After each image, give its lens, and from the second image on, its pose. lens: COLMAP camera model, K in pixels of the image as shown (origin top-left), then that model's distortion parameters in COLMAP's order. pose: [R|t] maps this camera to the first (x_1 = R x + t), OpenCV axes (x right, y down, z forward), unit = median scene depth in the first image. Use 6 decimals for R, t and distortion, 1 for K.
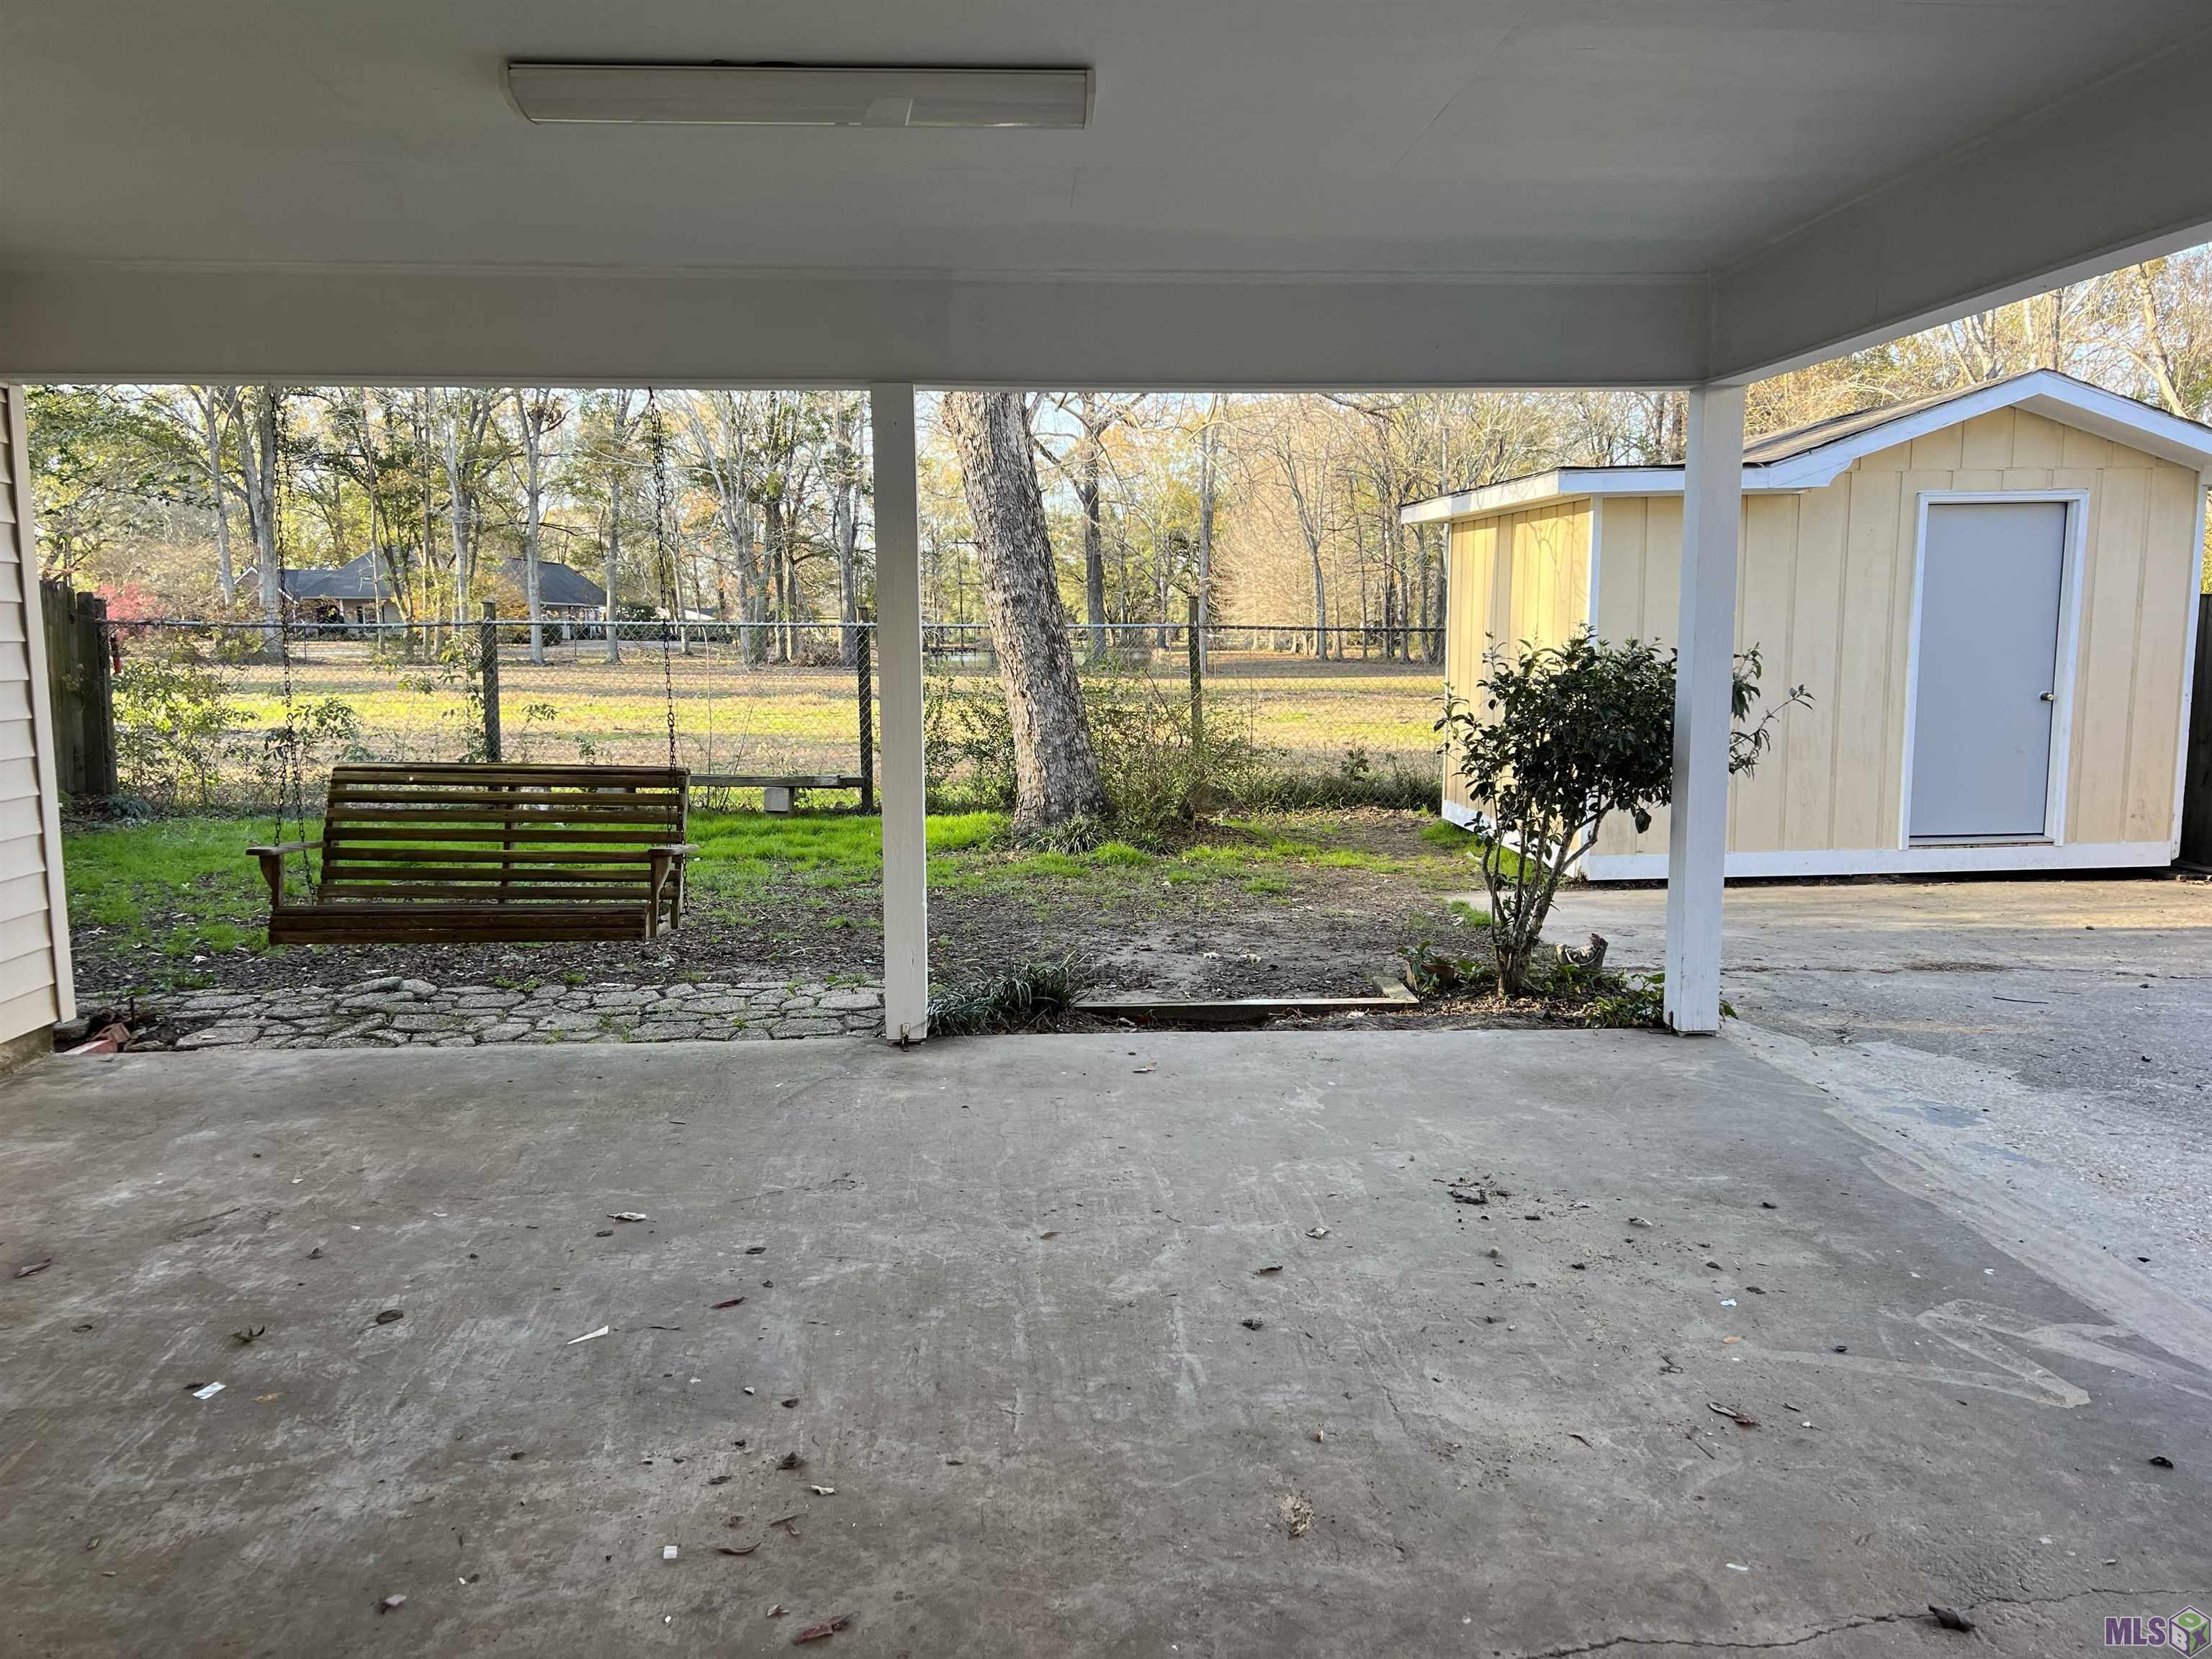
lens RADIAL K [[1650.0, 0, 1107.6], [0, 1650.0, 877.9], [0, 0, 1]] dist [0.069352, -0.076028]
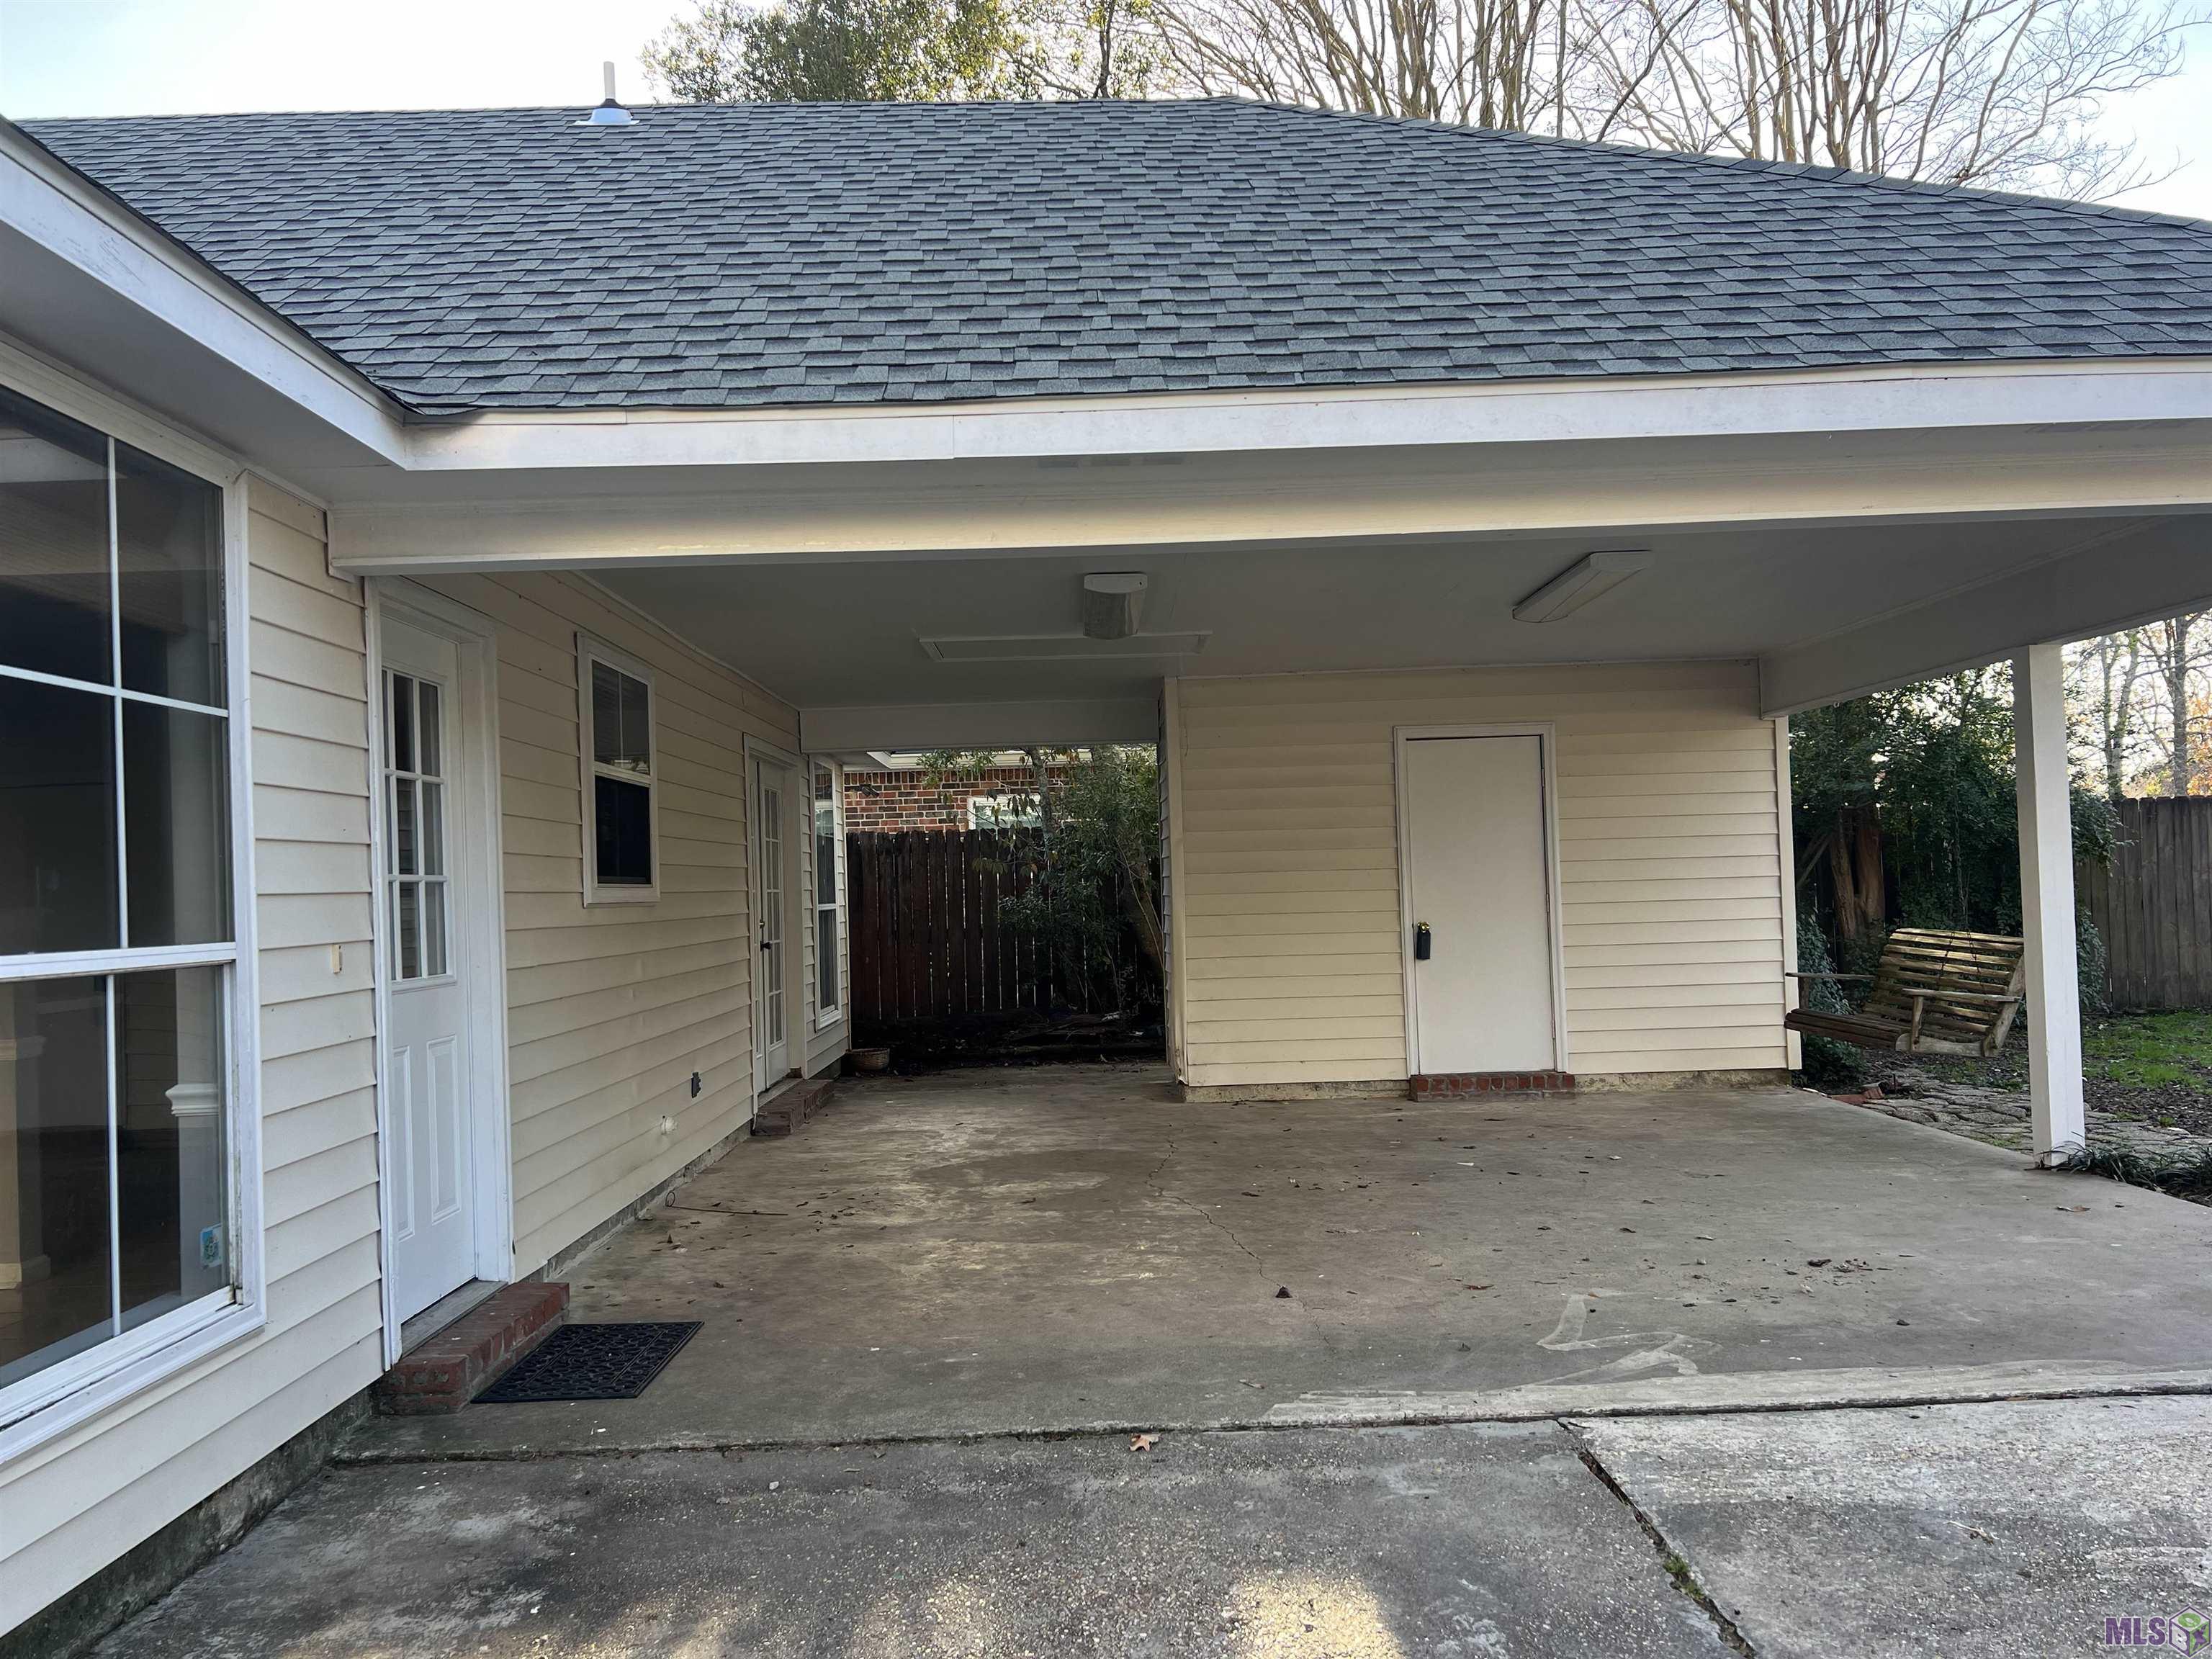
lens RADIAL K [[1676.4, 0, 1115.3], [0, 1676.4, 857.3], [0, 0, 1]] dist [0.027019, -0.010137]
pose [[-0.045744, -0.012622, -0.998873, 1.247802], [-0.118852, 0.992887, -0.007103, -0.039519], [0.991858, 0.118393, -0.046918, 0.374332]]
